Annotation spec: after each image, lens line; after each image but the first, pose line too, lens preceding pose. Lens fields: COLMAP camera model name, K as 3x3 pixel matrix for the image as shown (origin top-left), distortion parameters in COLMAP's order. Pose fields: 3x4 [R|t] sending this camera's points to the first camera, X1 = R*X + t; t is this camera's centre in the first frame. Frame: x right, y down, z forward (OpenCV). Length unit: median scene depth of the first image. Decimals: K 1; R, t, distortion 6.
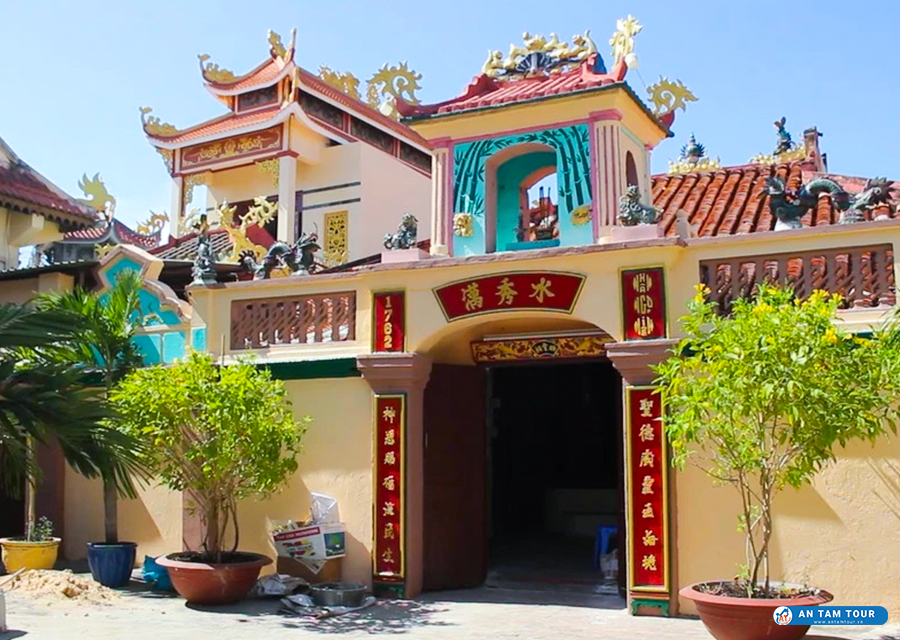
lens RADIAL K [[1014.2, 0, 450.0], [0, 1014.2, 320.0], [0, 0, 1]] dist [0.000582, -0.003772]
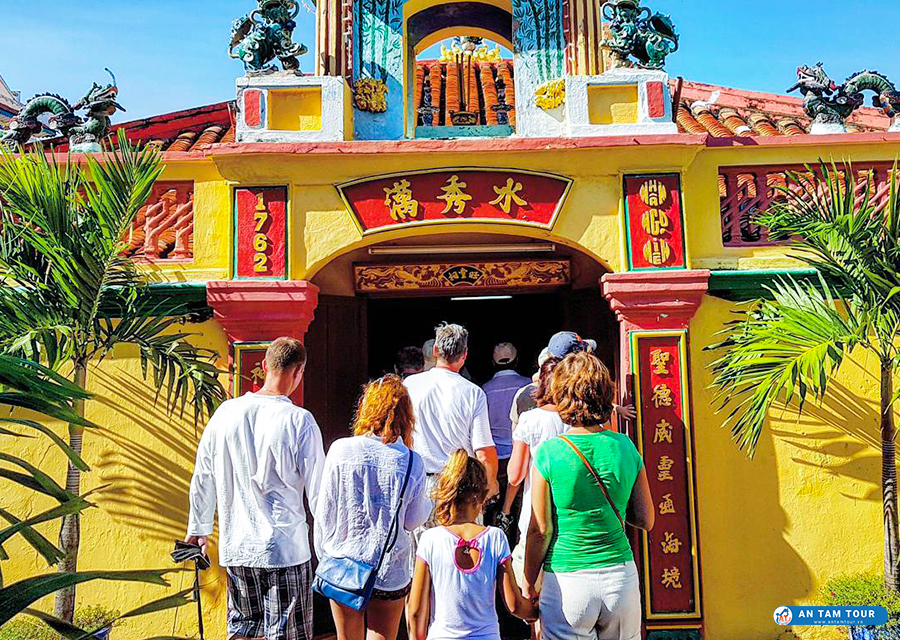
lens RADIAL K [[1014.2, 0, 450.0], [0, 1014.2, 320.0], [0, 0, 1]] dist [0.000582, -0.003772]
pose [[0.886640, -0.007592, 0.462397, -0.260562], [-0.034798, 0.995935, 0.083077, -0.000175], [-0.461149, -0.089750, 0.882772, 0.368077]]
